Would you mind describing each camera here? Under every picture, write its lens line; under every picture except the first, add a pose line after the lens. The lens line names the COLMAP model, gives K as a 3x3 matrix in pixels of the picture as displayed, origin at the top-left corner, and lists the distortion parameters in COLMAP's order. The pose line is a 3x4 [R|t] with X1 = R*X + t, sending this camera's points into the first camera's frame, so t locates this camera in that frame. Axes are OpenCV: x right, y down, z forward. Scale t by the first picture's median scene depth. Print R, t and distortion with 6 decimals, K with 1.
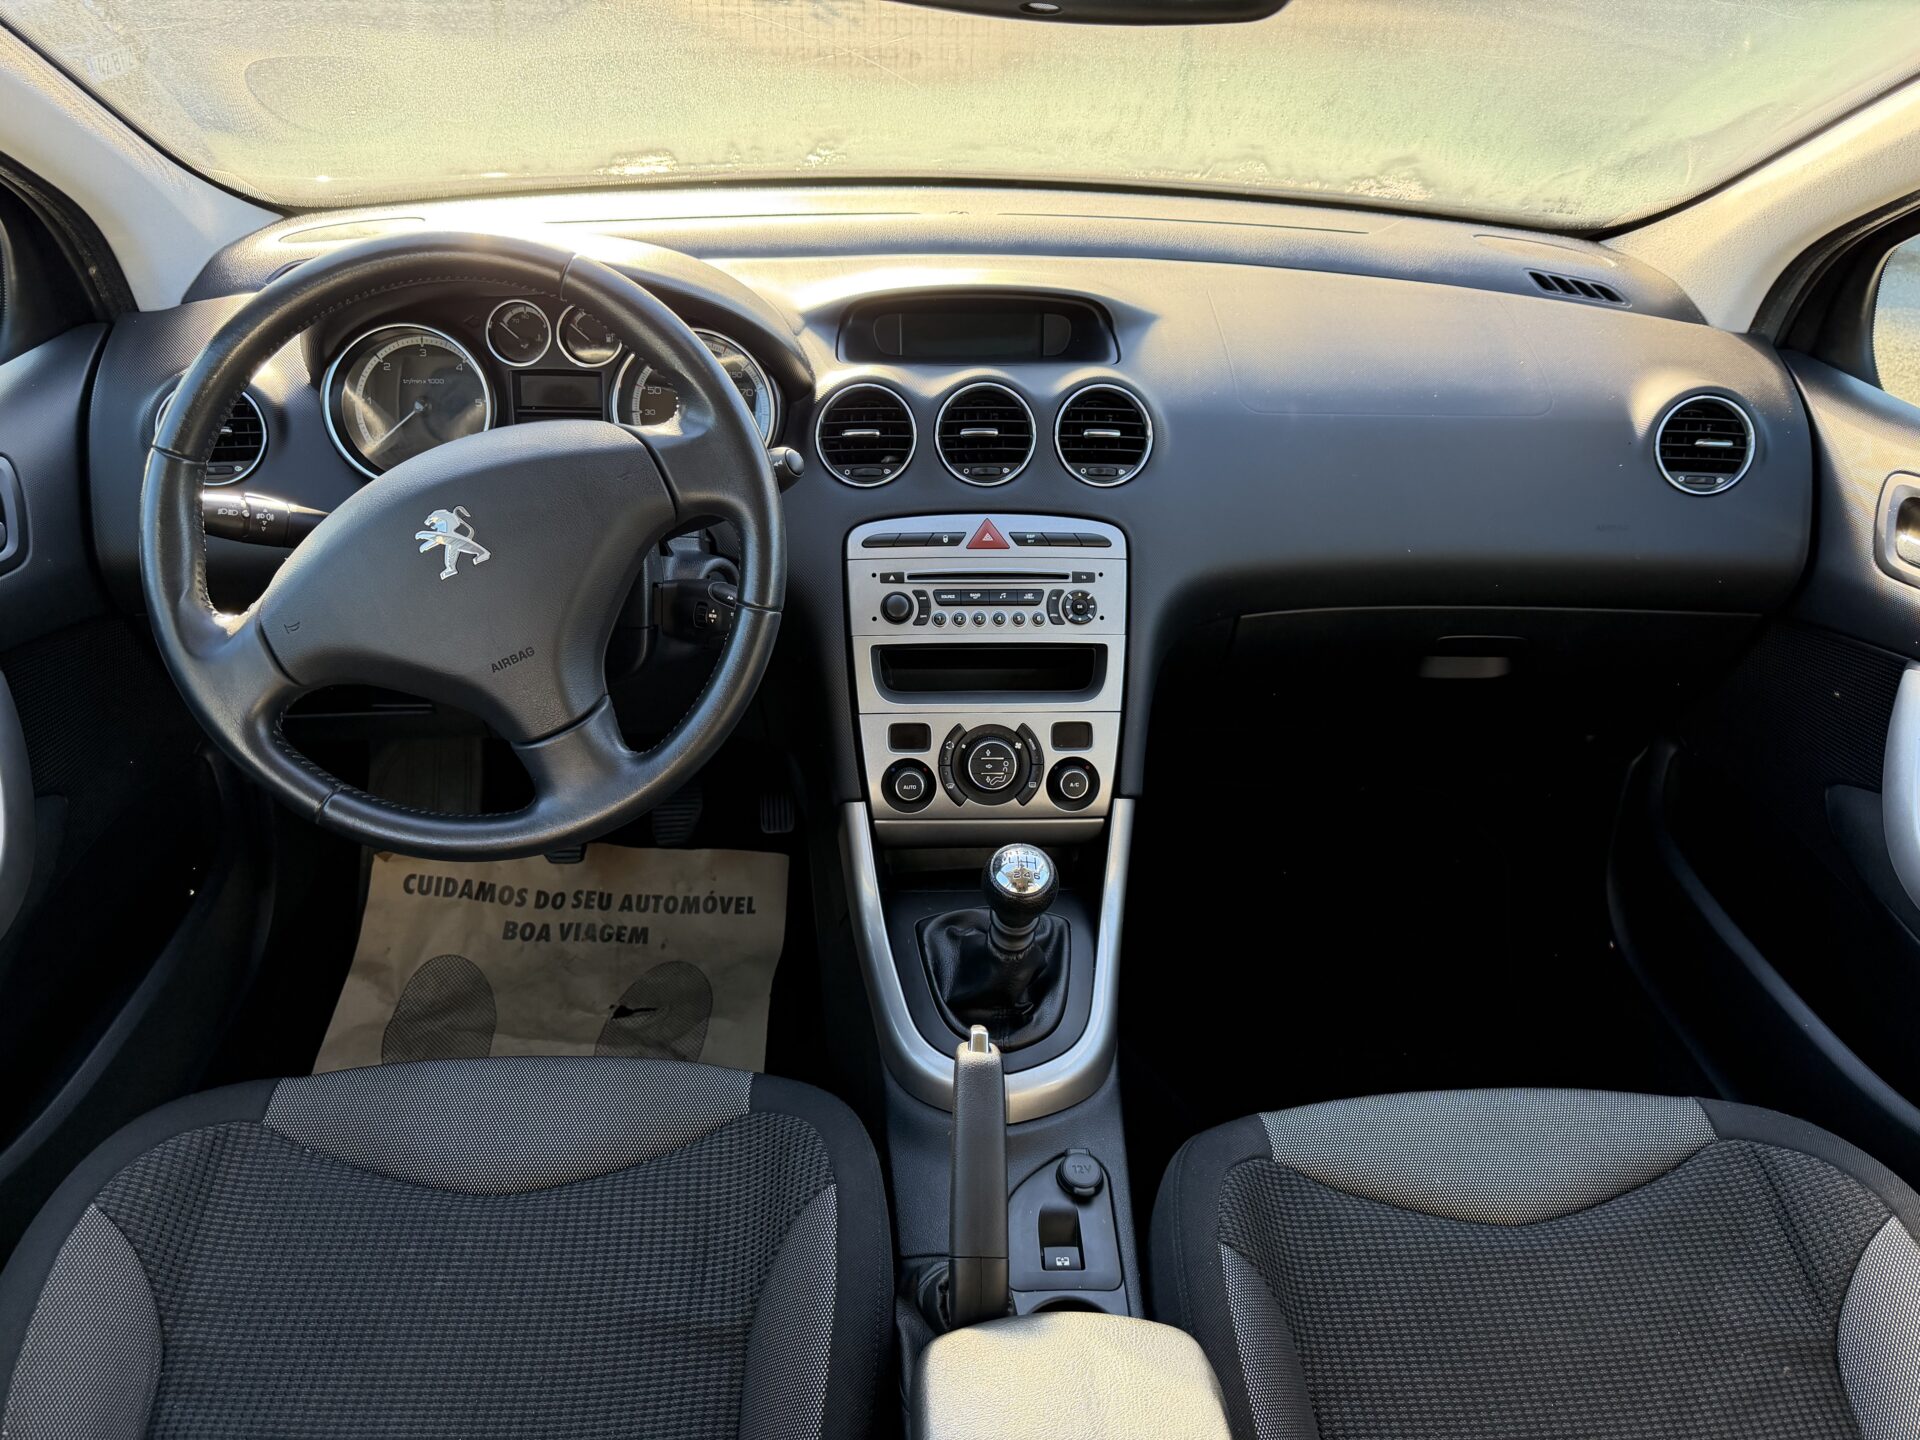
lens RADIAL K [[1339.6, 0, 911.9], [0, 1339.6, 734.5], [0, 0, 1]] dist [0.042438, -0.001803]
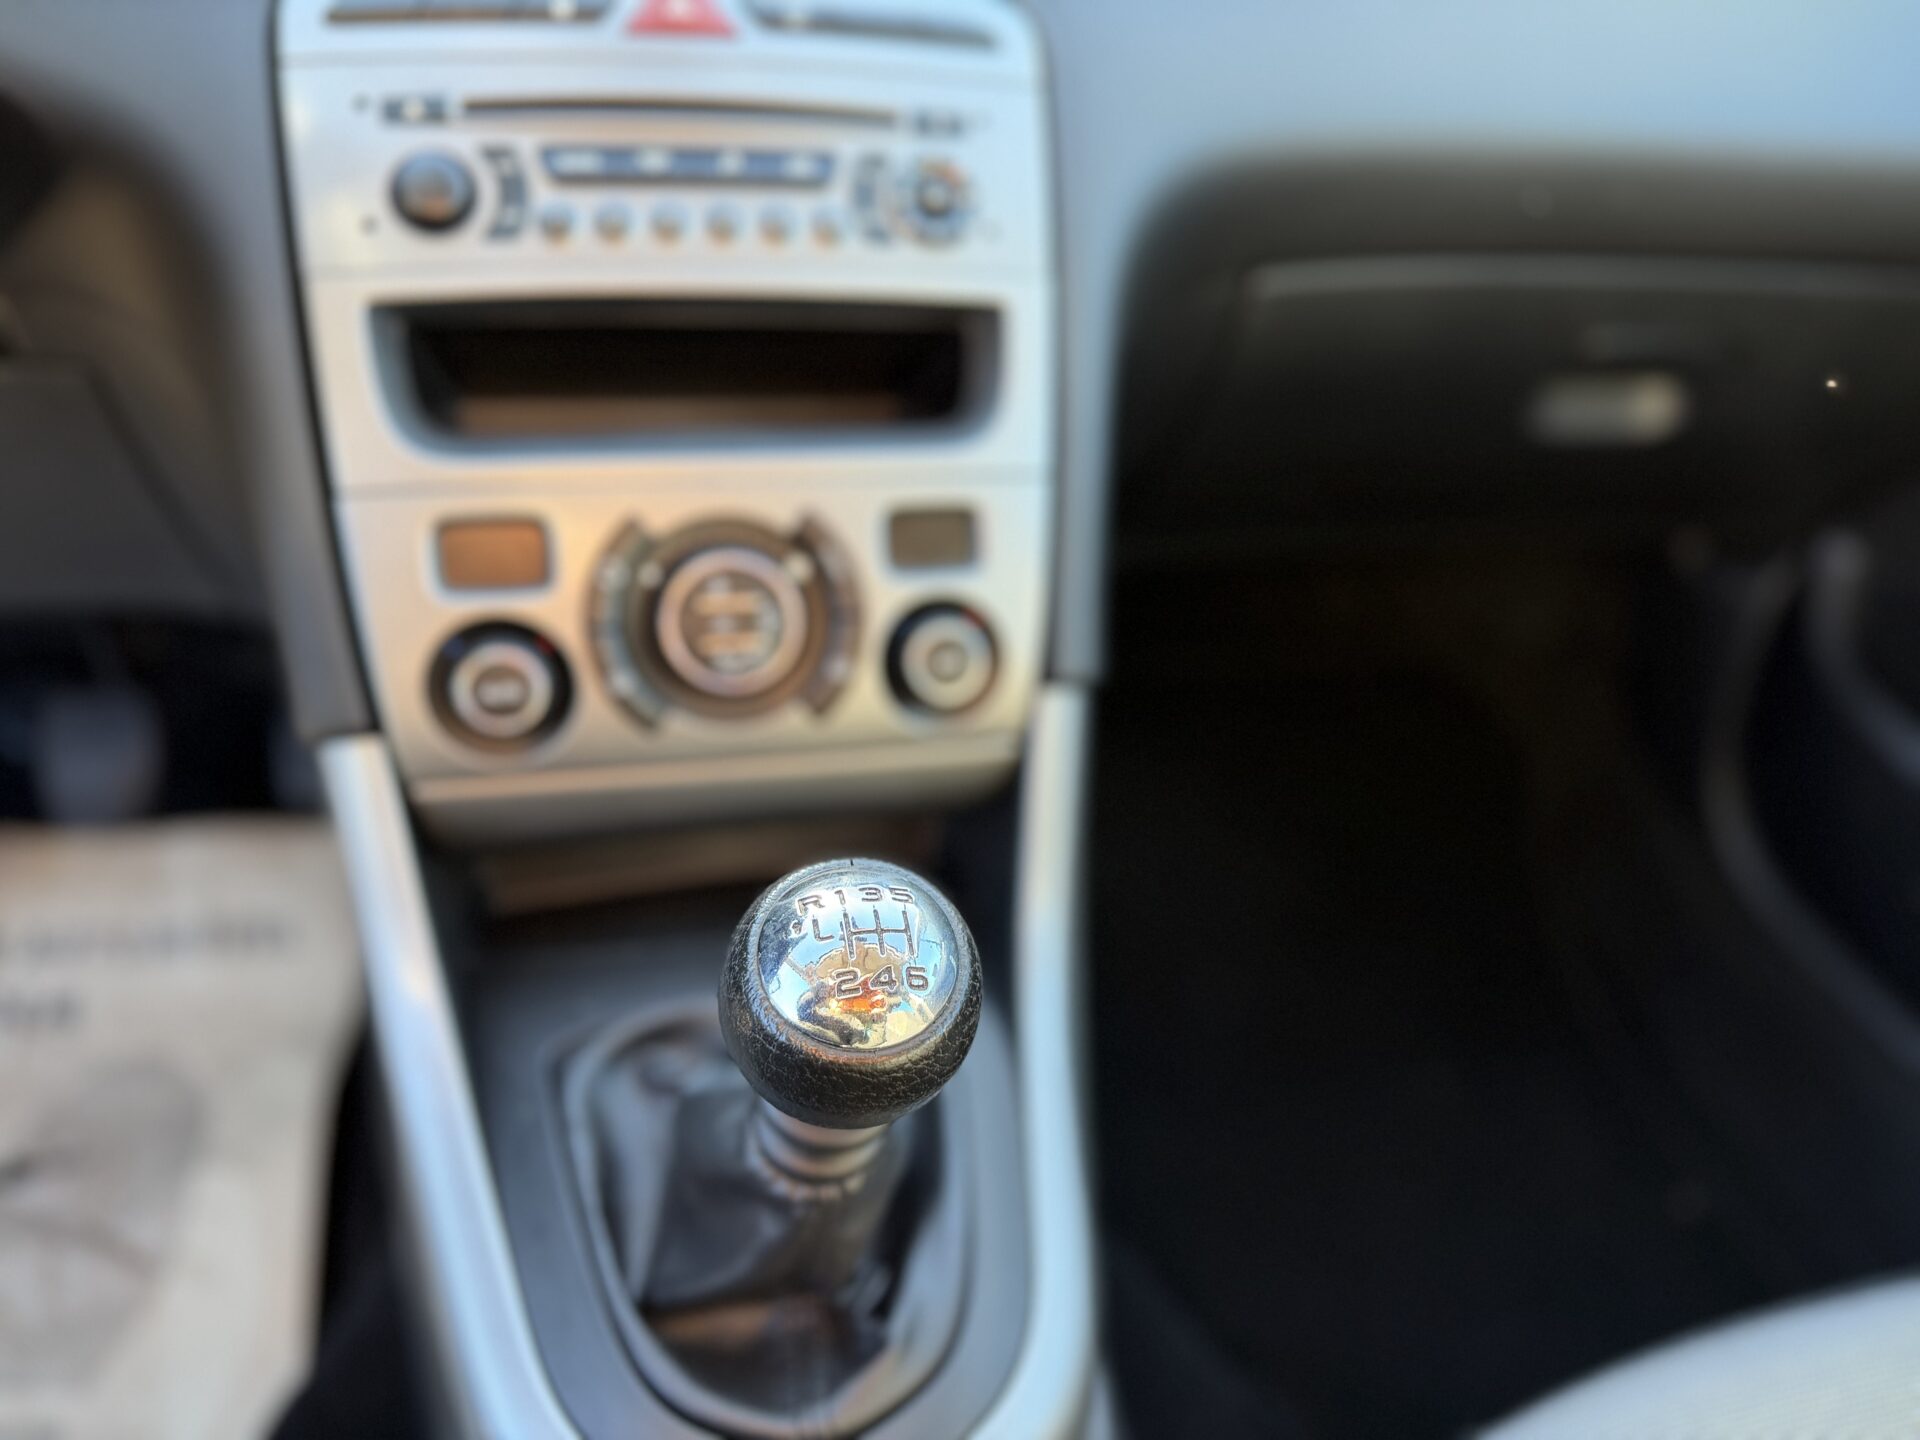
lens RADIAL K [[1339.6, 0, 911.9], [0, 1339.6, 734.5], [0, 0, 1]] dist [0.042438, -0.001803]
pose [[0.978262, -0.061161, 0.198148, 0.033326], [0.046845, 0.995995, 0.076149, 0.027716], [-0.202012, -0.065211, 0.977210, 0.615117]]
